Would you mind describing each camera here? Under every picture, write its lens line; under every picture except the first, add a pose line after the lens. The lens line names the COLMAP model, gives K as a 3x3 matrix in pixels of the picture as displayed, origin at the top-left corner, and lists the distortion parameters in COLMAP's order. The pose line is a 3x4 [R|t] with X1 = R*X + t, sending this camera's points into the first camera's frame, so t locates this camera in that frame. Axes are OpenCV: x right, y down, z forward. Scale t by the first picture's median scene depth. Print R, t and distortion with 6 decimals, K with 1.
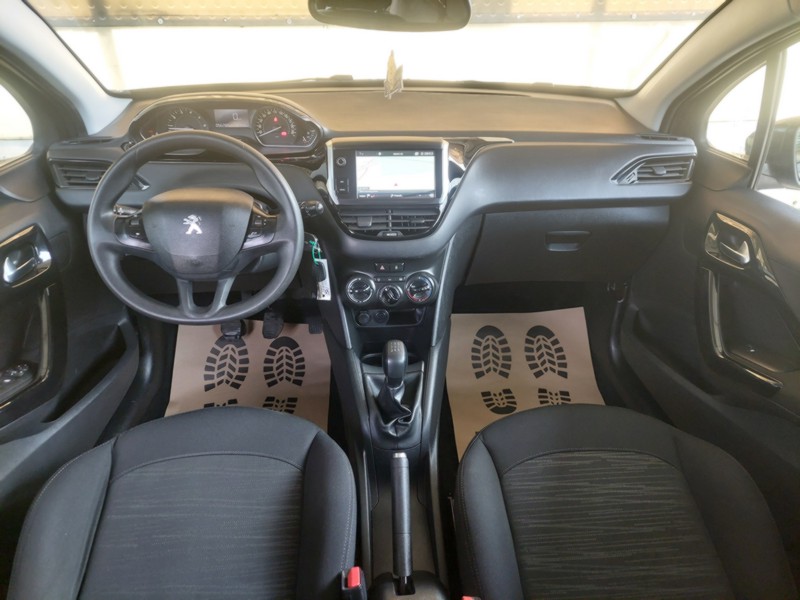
lens RADIAL K [[572.8, 0, 397.7], [0, 572.8, 301.6], [0, 0, 1]] dist [0.041432, -0.034851]
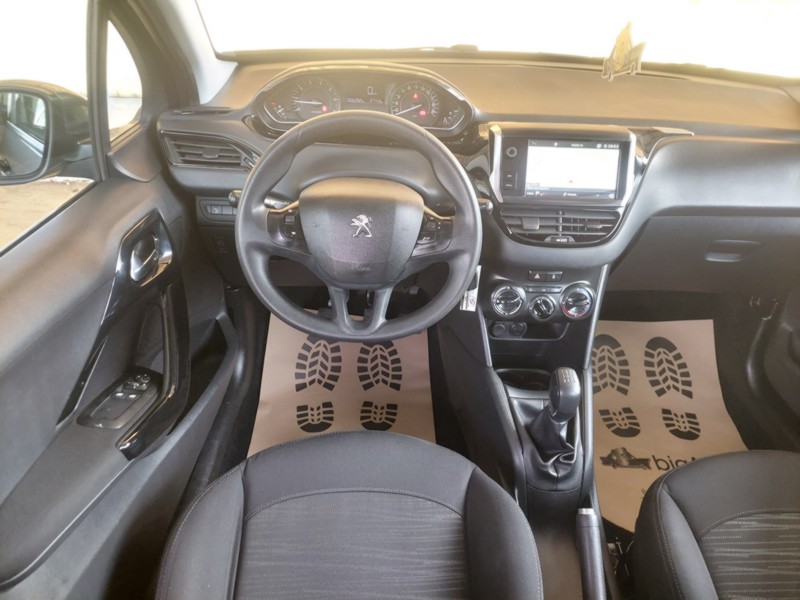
lens RADIAL K [[572.8, 0, 398.1], [0, 572.8, 304.4], [0, 0, 1]] dist [0.041432, -0.034851]
pose [[0.998450, 0.053619, -0.014923, -0.223437], [-0.052754, 0.997181, 0.053353, -0.052815], [0.017742, -0.052483, 0.998464, 0.130754]]
